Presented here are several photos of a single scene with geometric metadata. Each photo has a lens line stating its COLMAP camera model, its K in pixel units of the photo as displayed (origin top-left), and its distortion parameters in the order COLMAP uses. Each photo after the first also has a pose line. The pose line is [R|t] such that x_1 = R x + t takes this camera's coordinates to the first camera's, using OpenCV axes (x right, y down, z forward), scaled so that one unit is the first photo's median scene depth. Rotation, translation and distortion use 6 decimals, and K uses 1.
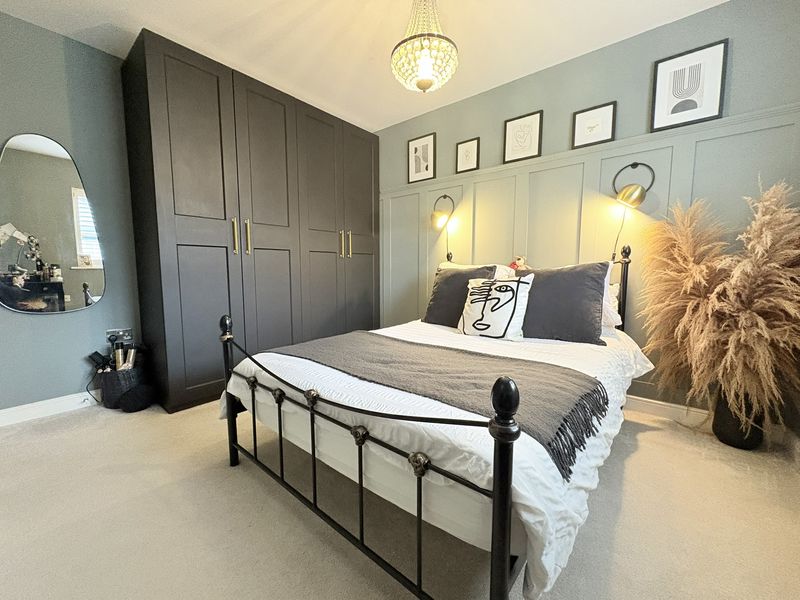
lens RADIAL K [[320.9, 0, 399.3], [0, 320.9, 300.1], [0, 0, 1]] dist [-0.000426, -0.000157]
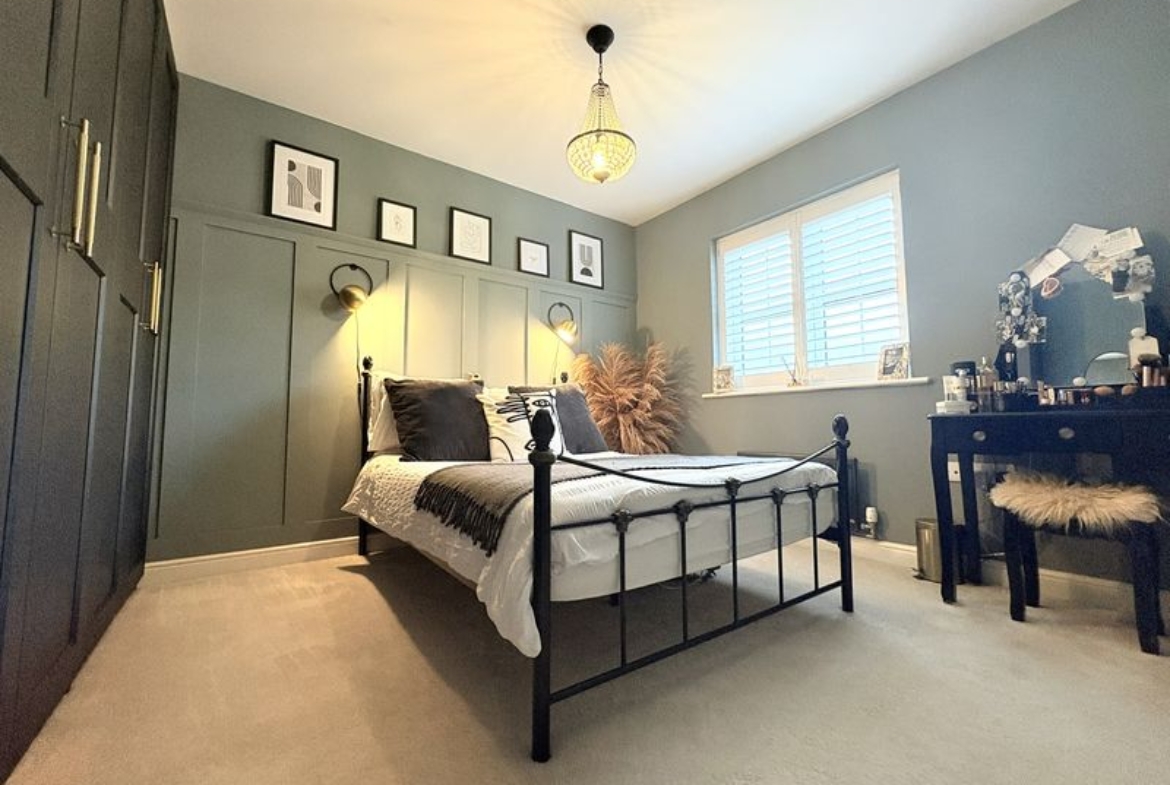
lens RADIAL K [[469.5, 0, 582.3], [0, 469.5, 391.2], [0, 0, 1]] dist [0.000974, -0.000453]
pose [[0.255892, 0.079289, 0.963448, -0.748758], [0.095142, 0.989726, -0.106722, 0.067086], [-0.962012, 0.118973, 0.245719, 0.481118]]
